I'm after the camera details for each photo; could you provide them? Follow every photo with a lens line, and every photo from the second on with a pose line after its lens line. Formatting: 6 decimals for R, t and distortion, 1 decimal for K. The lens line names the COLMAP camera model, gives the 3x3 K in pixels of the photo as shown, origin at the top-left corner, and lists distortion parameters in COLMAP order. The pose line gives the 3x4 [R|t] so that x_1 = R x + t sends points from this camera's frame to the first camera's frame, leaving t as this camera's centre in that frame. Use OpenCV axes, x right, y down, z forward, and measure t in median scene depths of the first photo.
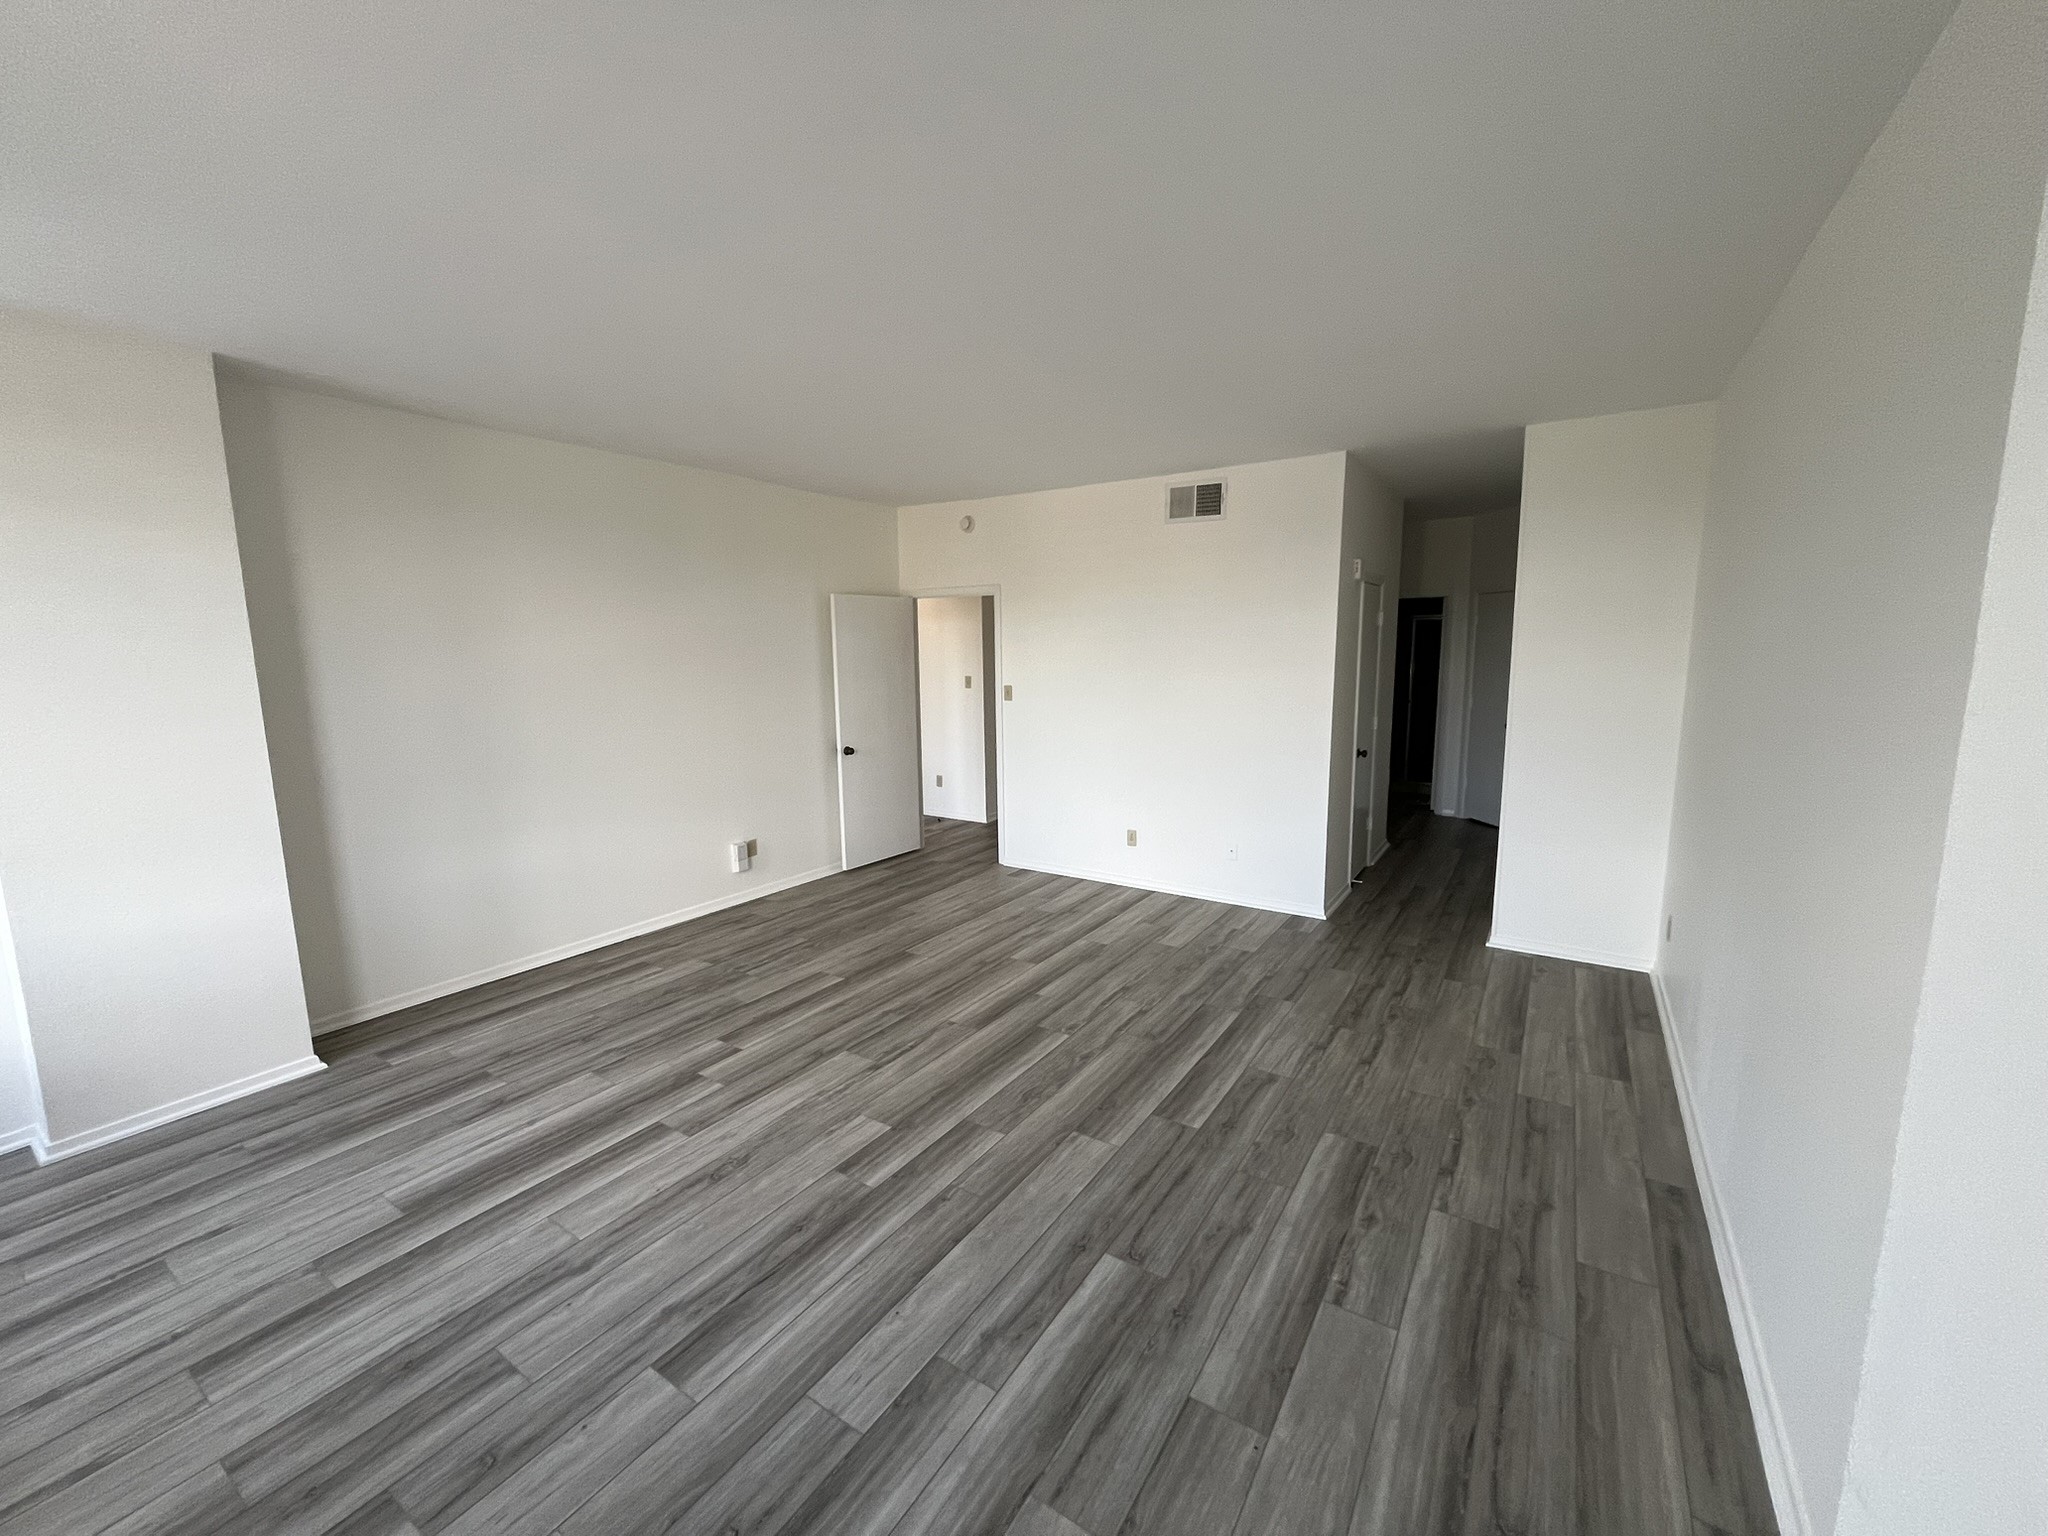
lens RADIAL K [[842.2, 0, 1031.6], [0, 842.2, 768.9], [0, 0, 1]] dist [-0.002523, 0.000840]
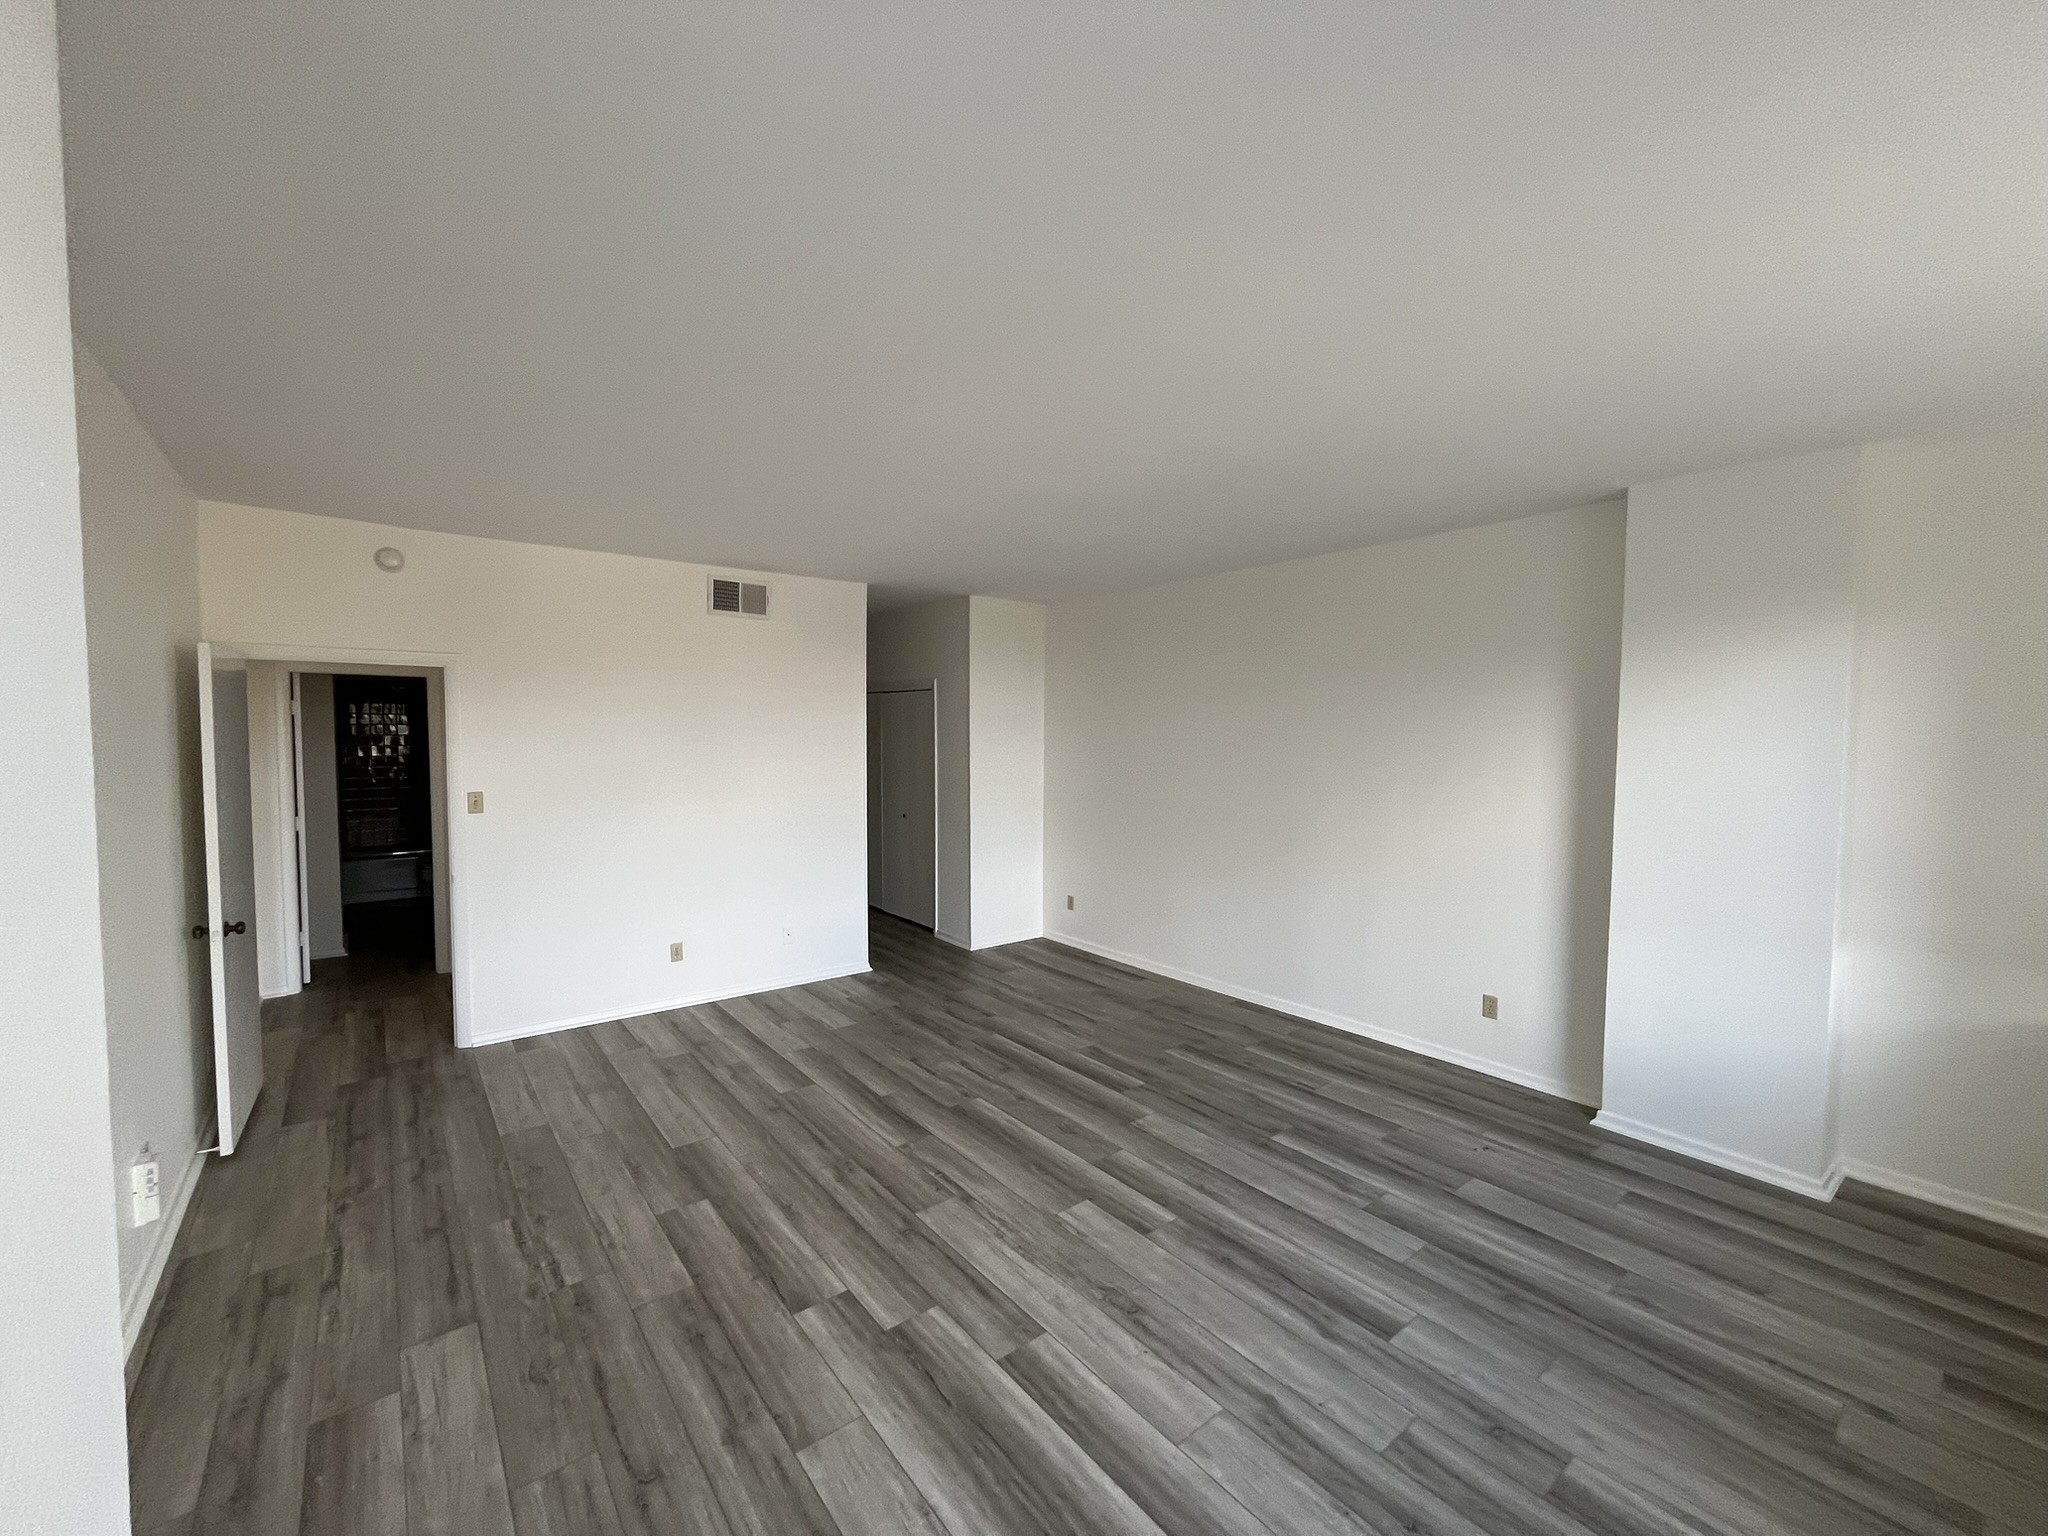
lens RADIAL K [[842.2, 0, 1010.6], [0, 842.2, 772.4], [0, 0, 1]] dist [-0.002523, 0.000840]
pose [[0.308116, -0.036329, 0.950655, -1.038985], [0.130815, 0.991396, -0.004513, -0.096374], [-0.942312, 0.125751, 0.310218, 0.619843]]
